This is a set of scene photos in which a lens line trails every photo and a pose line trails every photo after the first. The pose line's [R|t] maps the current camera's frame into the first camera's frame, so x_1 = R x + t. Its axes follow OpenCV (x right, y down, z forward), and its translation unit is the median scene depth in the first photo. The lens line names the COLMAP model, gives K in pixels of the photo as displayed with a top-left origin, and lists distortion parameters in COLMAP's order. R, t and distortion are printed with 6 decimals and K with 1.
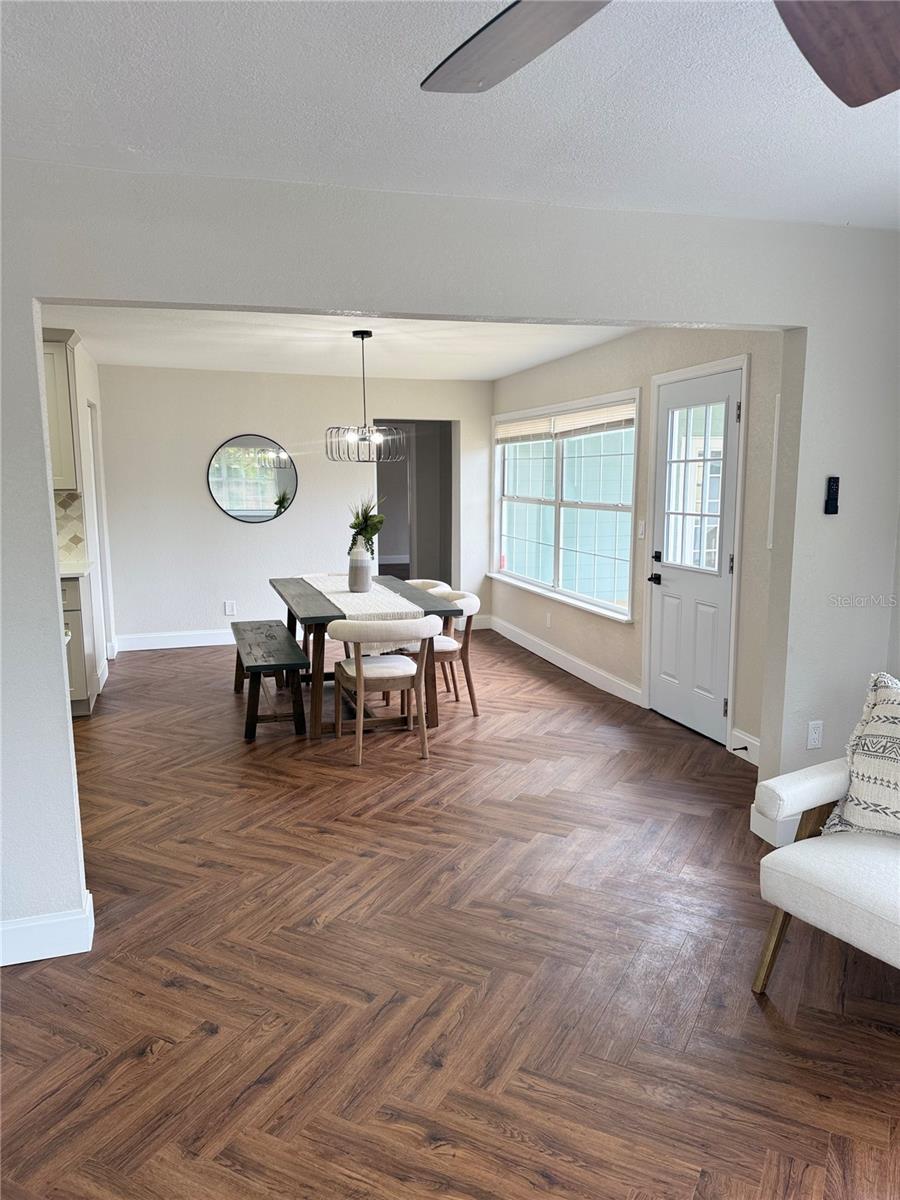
lens RADIAL K [[823.6, 0, 443.9], [0, 823.6, 611.6], [0, 0, 1]] dist [0.041459, -0.017466]
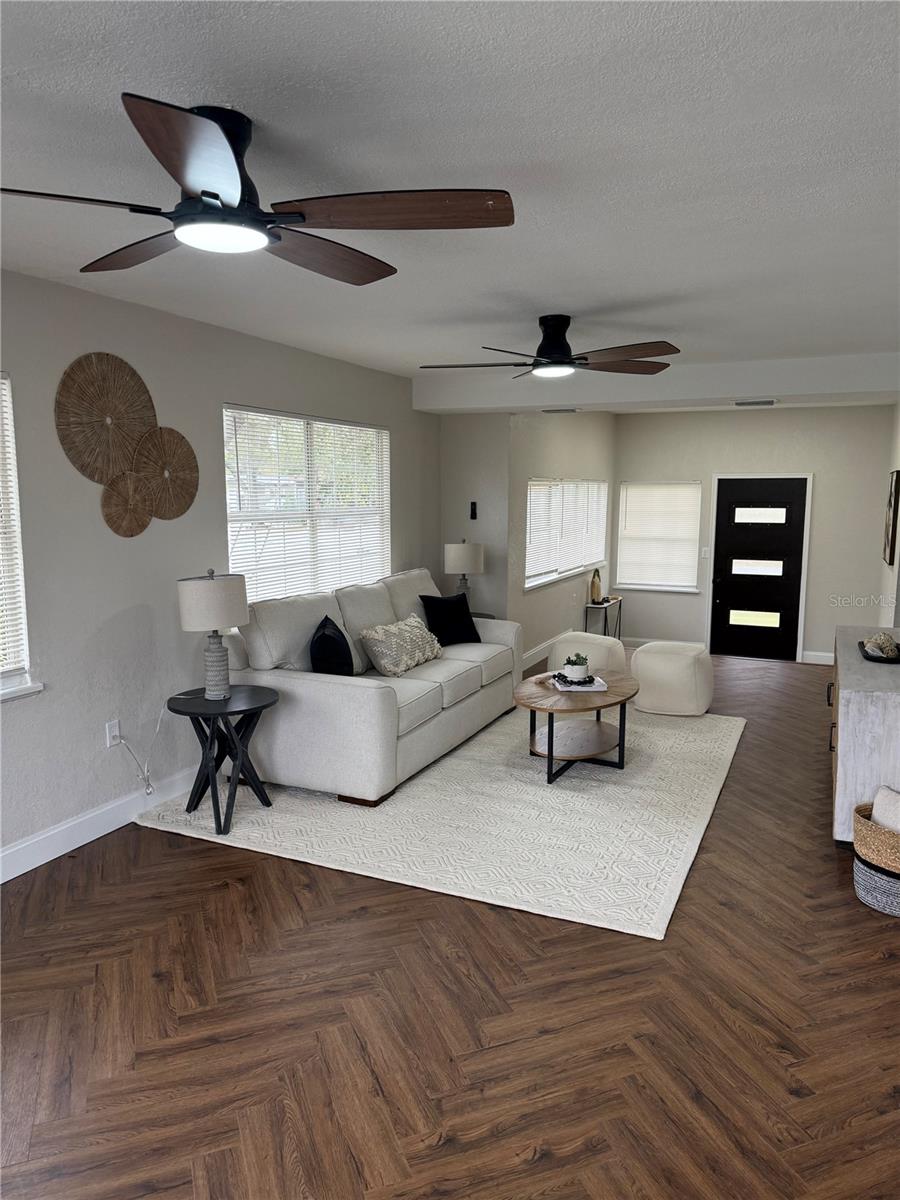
lens RADIAL K [[823.6, 0, 447.2], [0, 823.6, 595.5], [0, 0, 1]] dist [0.041459, -0.017466]
pose [[-0.646804, 0.090385, -0.757282, 0.805136], [-0.125312, 0.966862, 0.222429, -0.262417], [0.752291, 0.238764, -0.614044, 1.403002]]
